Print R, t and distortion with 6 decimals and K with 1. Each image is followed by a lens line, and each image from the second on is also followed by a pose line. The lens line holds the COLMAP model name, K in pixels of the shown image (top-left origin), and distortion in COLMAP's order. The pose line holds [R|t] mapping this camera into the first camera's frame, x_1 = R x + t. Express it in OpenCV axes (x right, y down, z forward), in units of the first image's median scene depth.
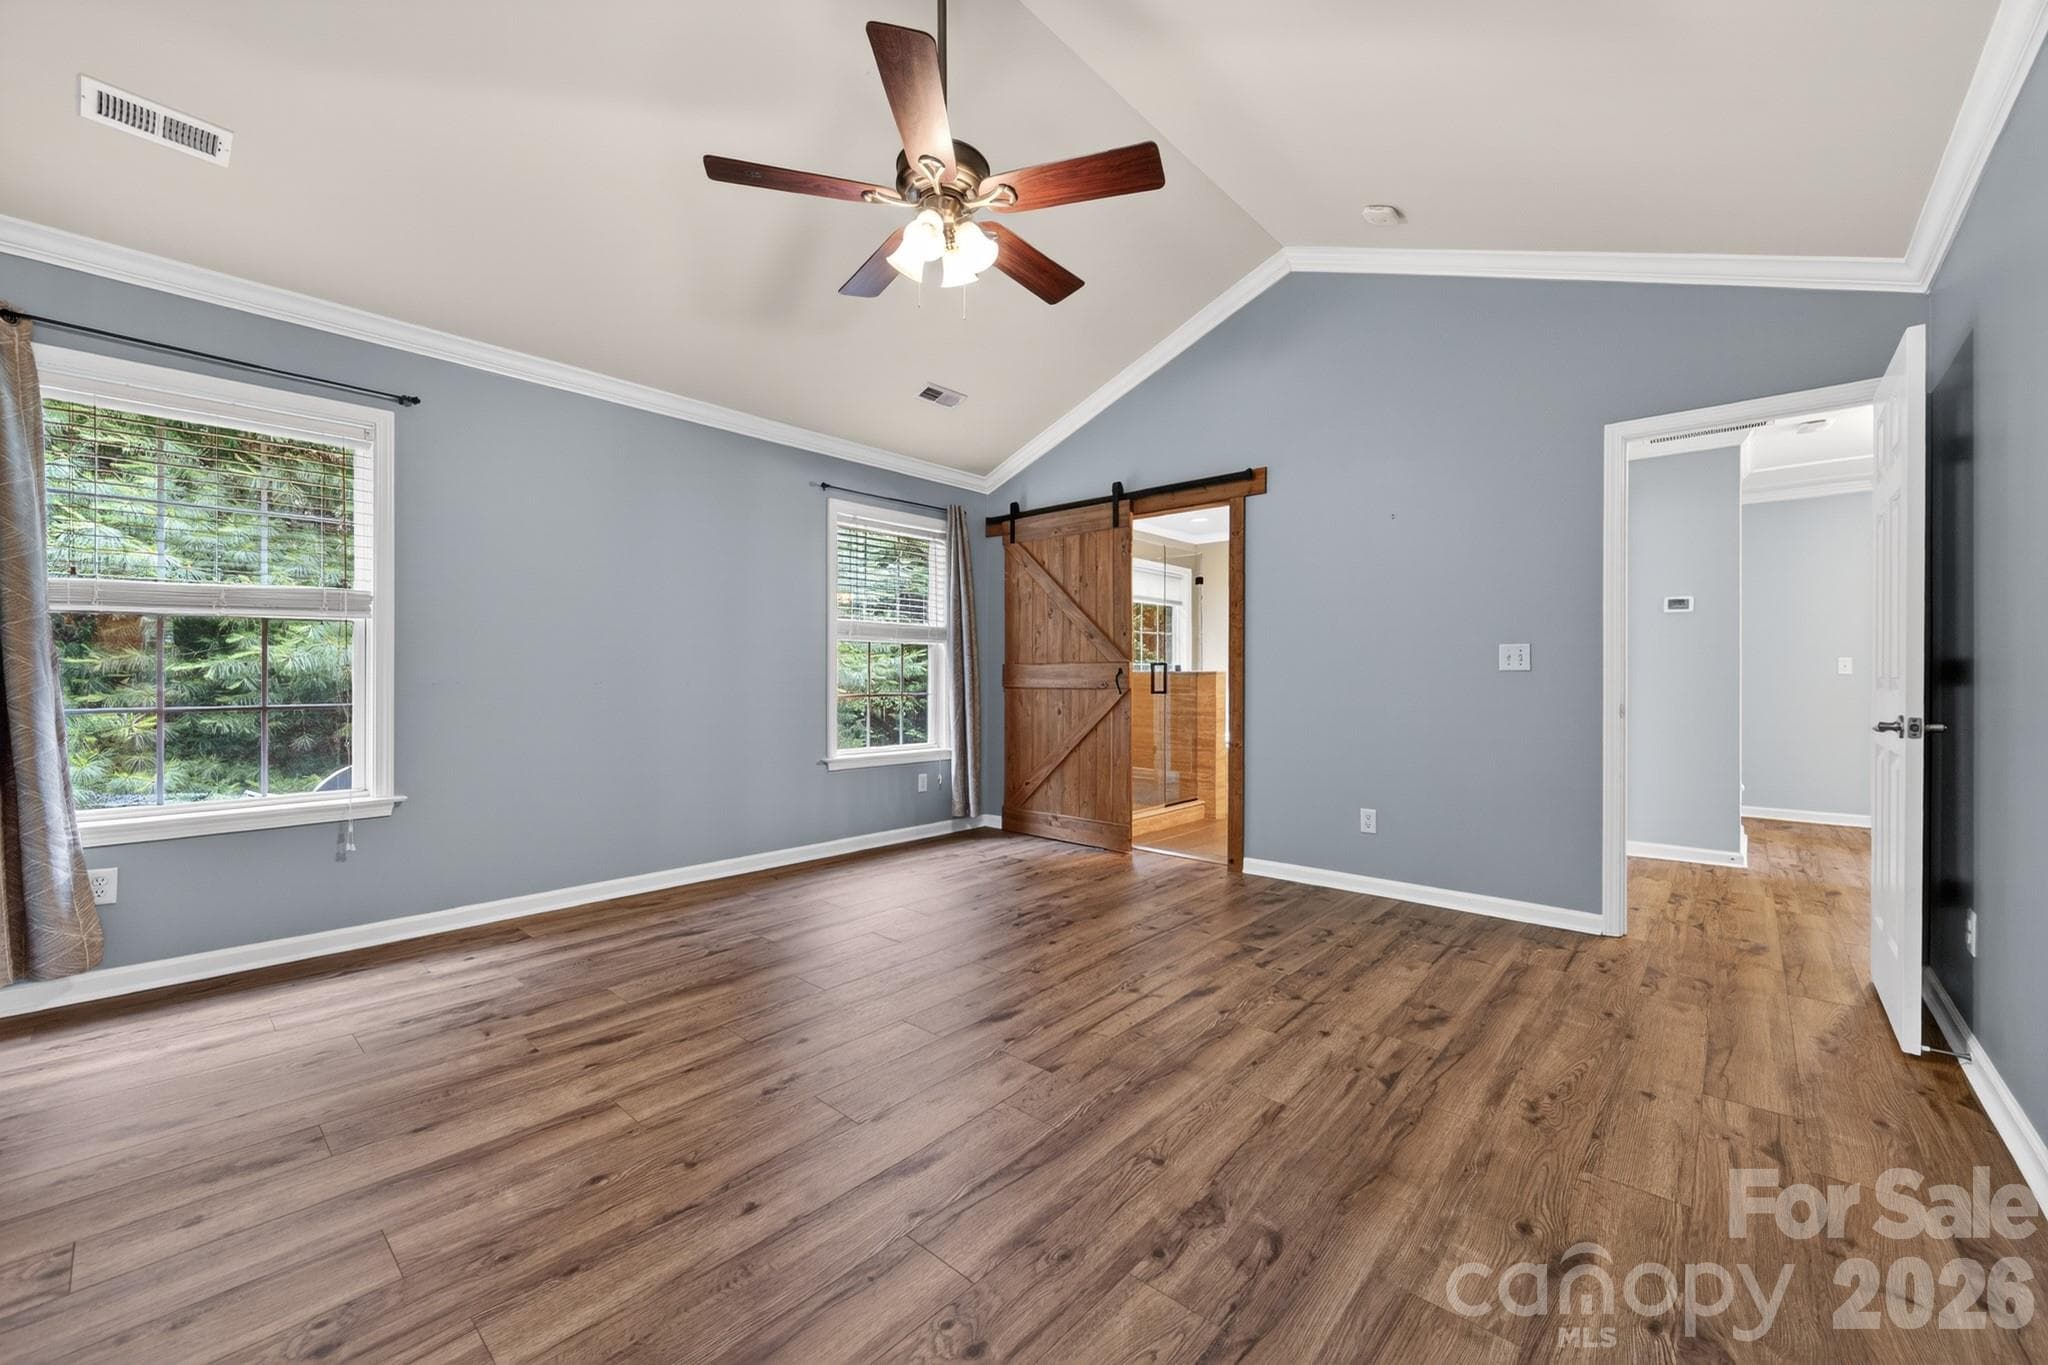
lens RADIAL K [[800.6, 0, 1027.8], [0, 800.6, 677.1], [0, 0, 1]] dist [-0.001647, 0.000217]
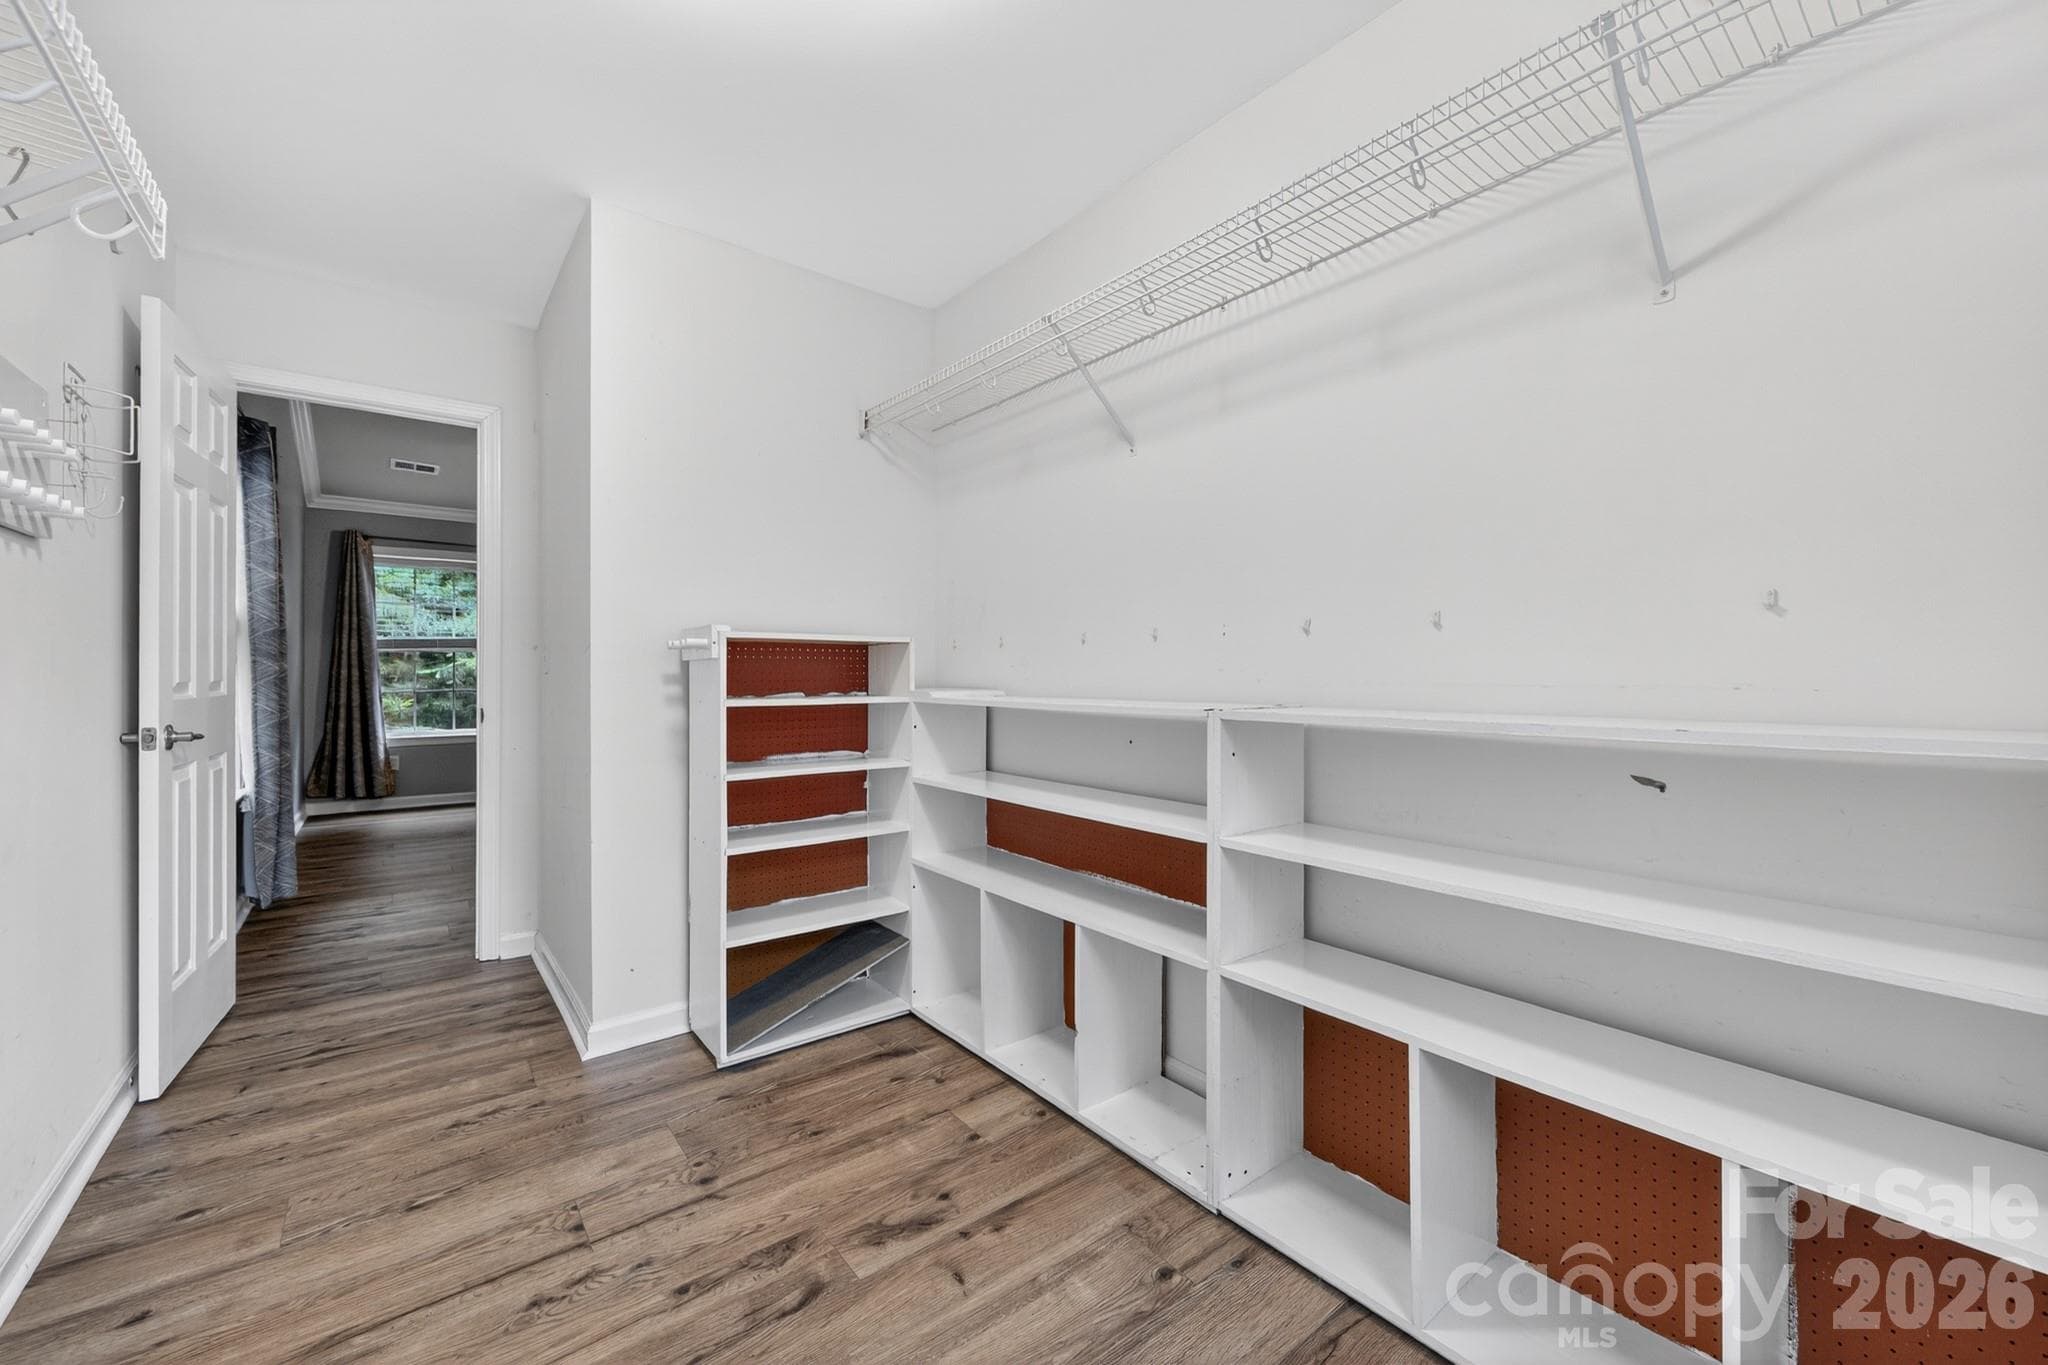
lens RADIAL K [[800.6, 0, 1027.8], [0, 800.6, 677.1], [0, 0, 1]] dist [-0.001647, 0.000217]
pose [[0.985596, -0.001996, -0.169104, 1.123825], [0.001649, 0.999996, -0.002193, 0.011901], [0.169108, 0.001882, 0.985596, -1.046585]]
